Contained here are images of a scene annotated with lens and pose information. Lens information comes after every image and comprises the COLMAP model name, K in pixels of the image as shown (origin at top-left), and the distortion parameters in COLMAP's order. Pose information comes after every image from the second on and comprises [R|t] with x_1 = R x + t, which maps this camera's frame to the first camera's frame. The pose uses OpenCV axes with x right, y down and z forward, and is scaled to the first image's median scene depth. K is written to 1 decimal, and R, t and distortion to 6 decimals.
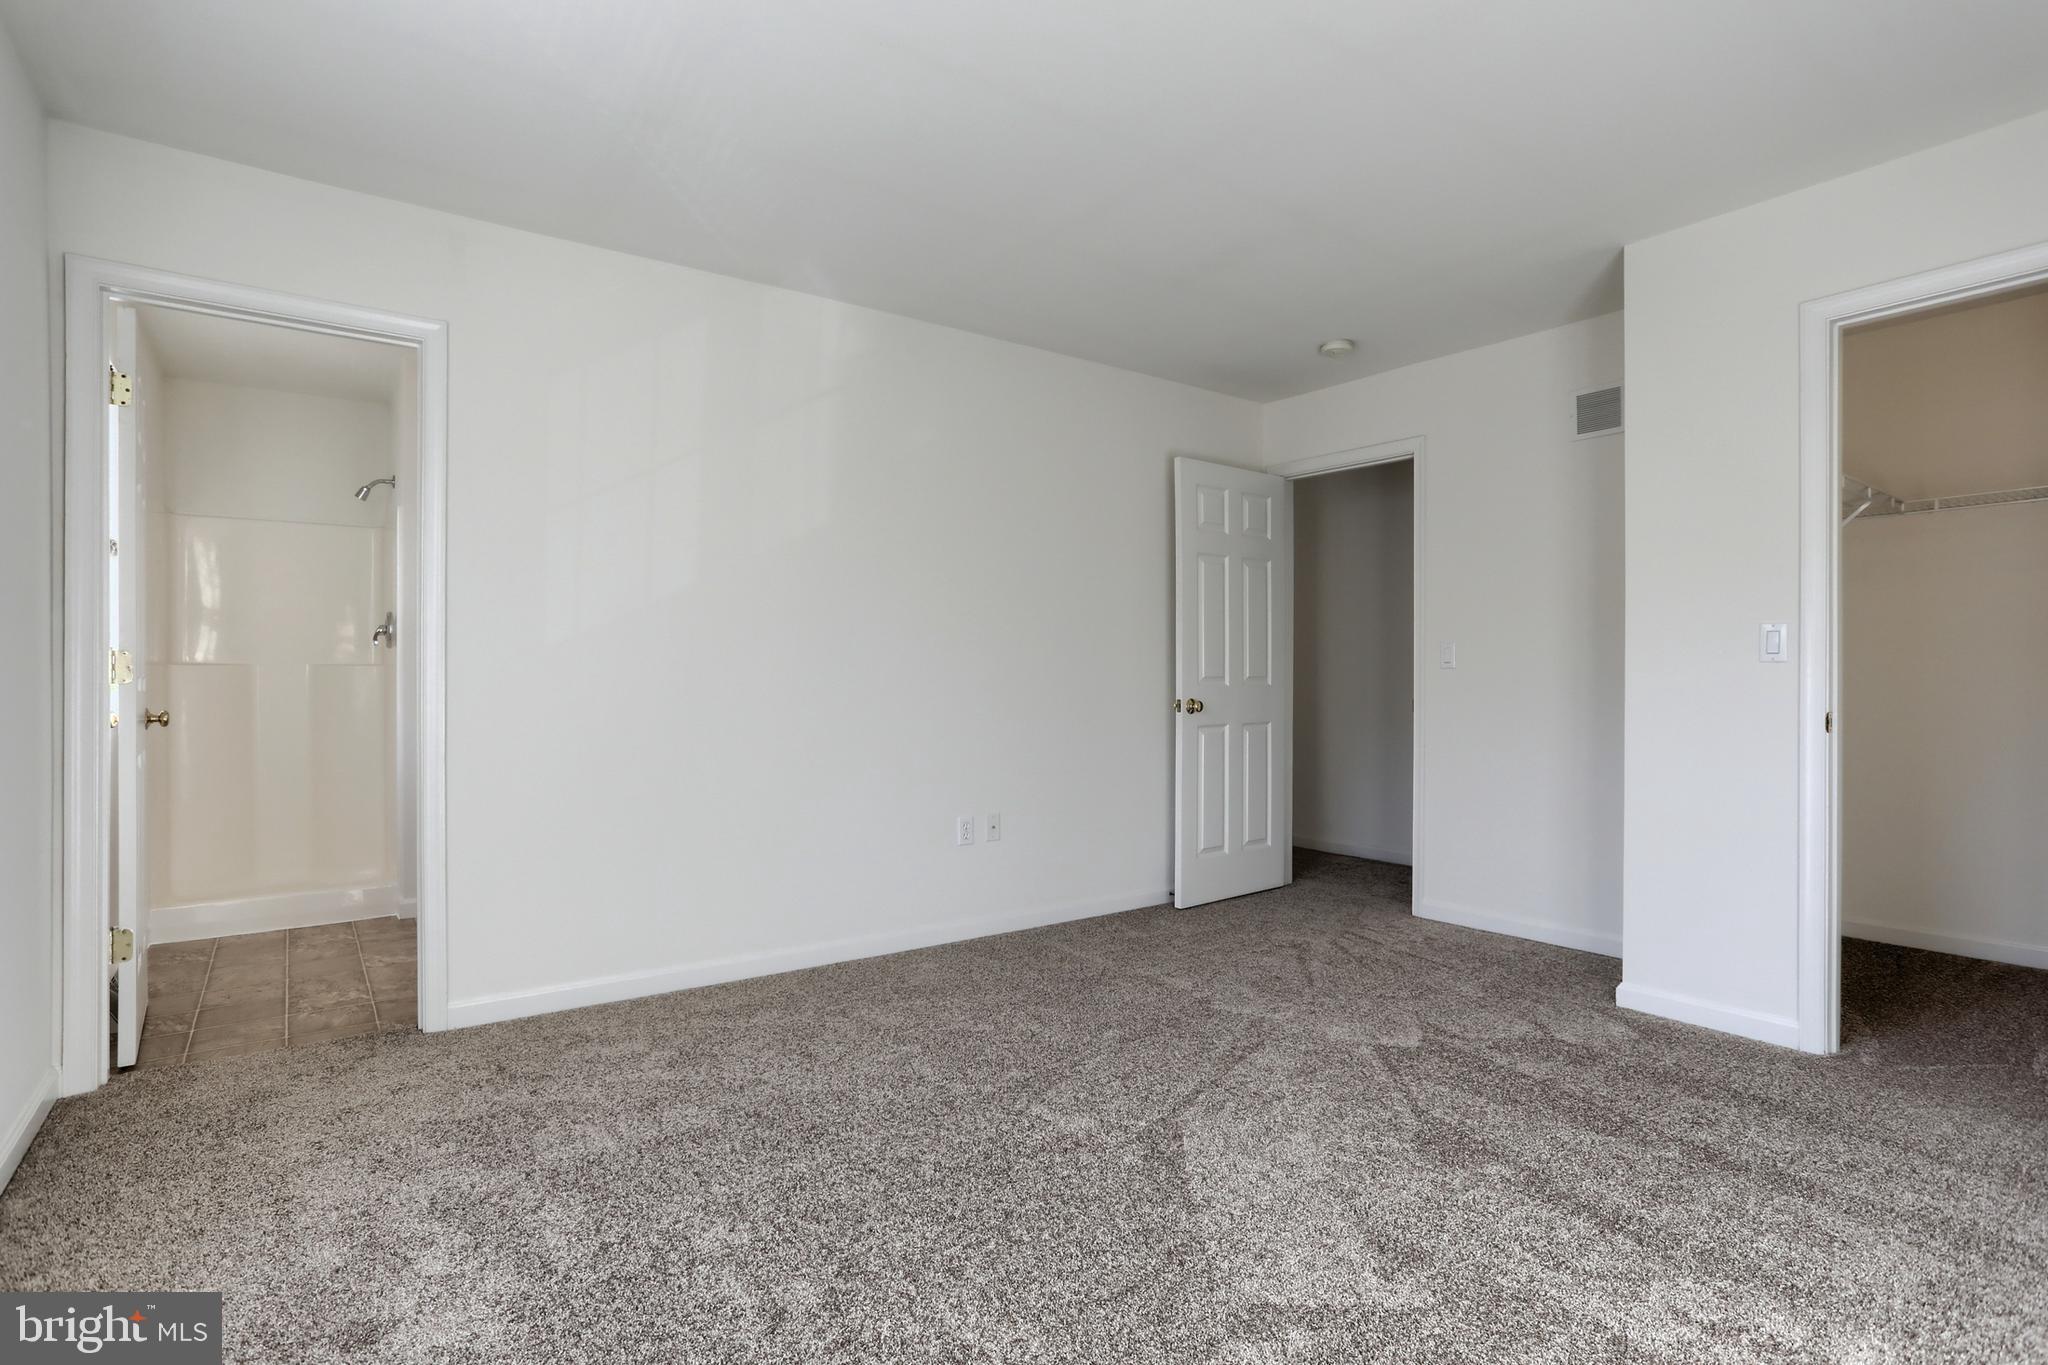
lens RADIAL K [[1017.9, 0, 1036.7], [0, 1017.9, 668.9], [0, 0, 1]] dist [-0.058317, 0.033674]
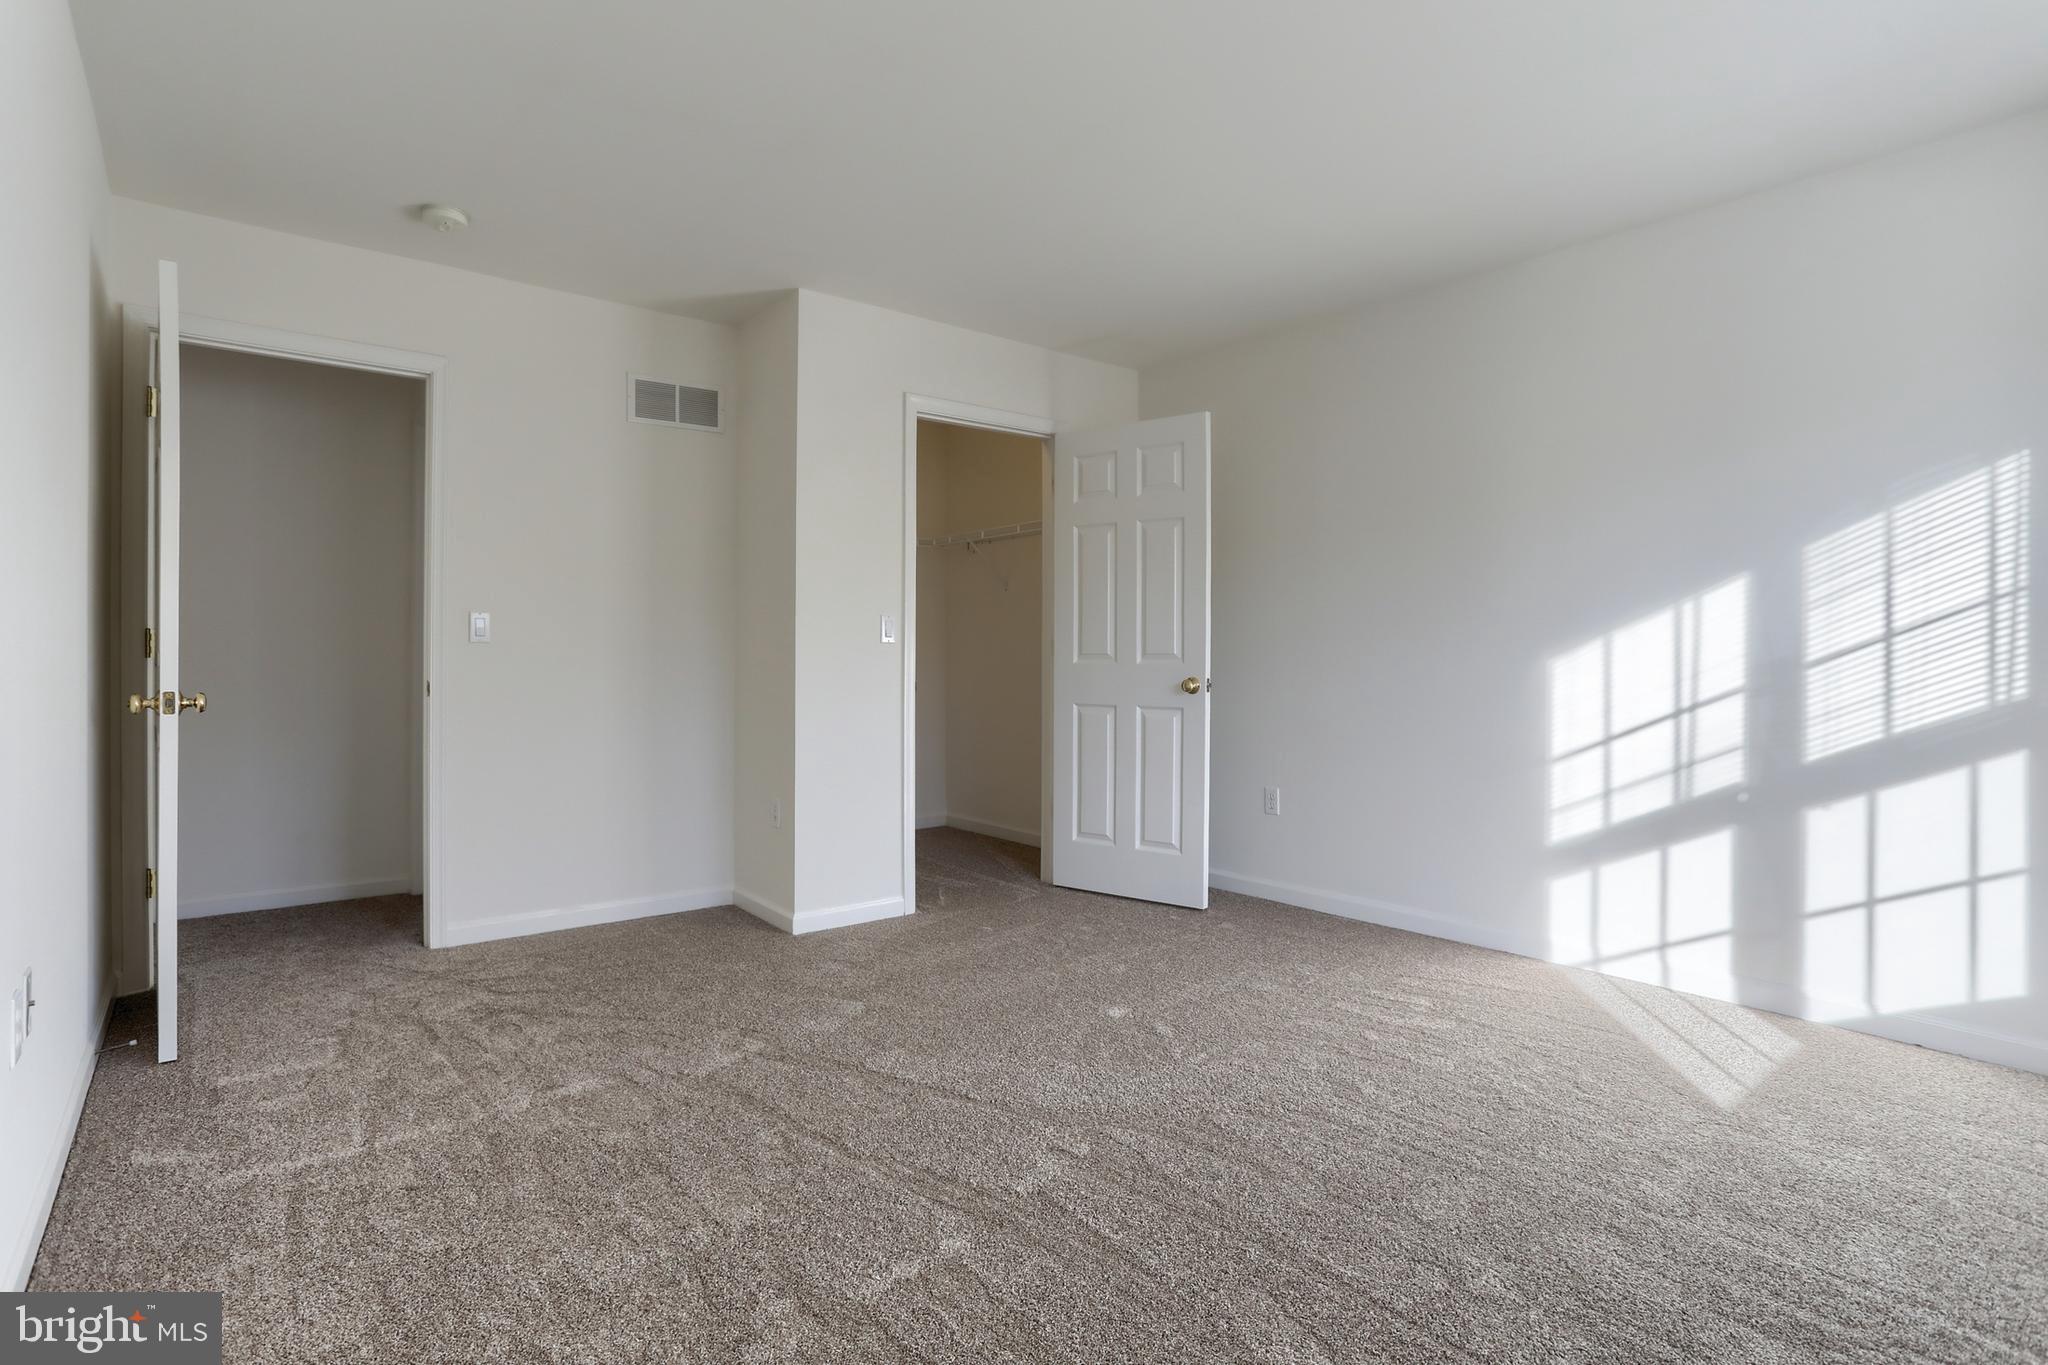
lens RADIAL K [[1017.9, 0, 1036.7], [0, 1017.9, 668.9], [0, 0, 1]] dist [-0.058317, 0.033674]
pose [[-0.035209, -0.010153, 0.999328, -0.521323], [-0.006741, 0.999928, 0.009922, 0.009992], [-0.999357, -0.006387, -0.035275, 0.653734]]
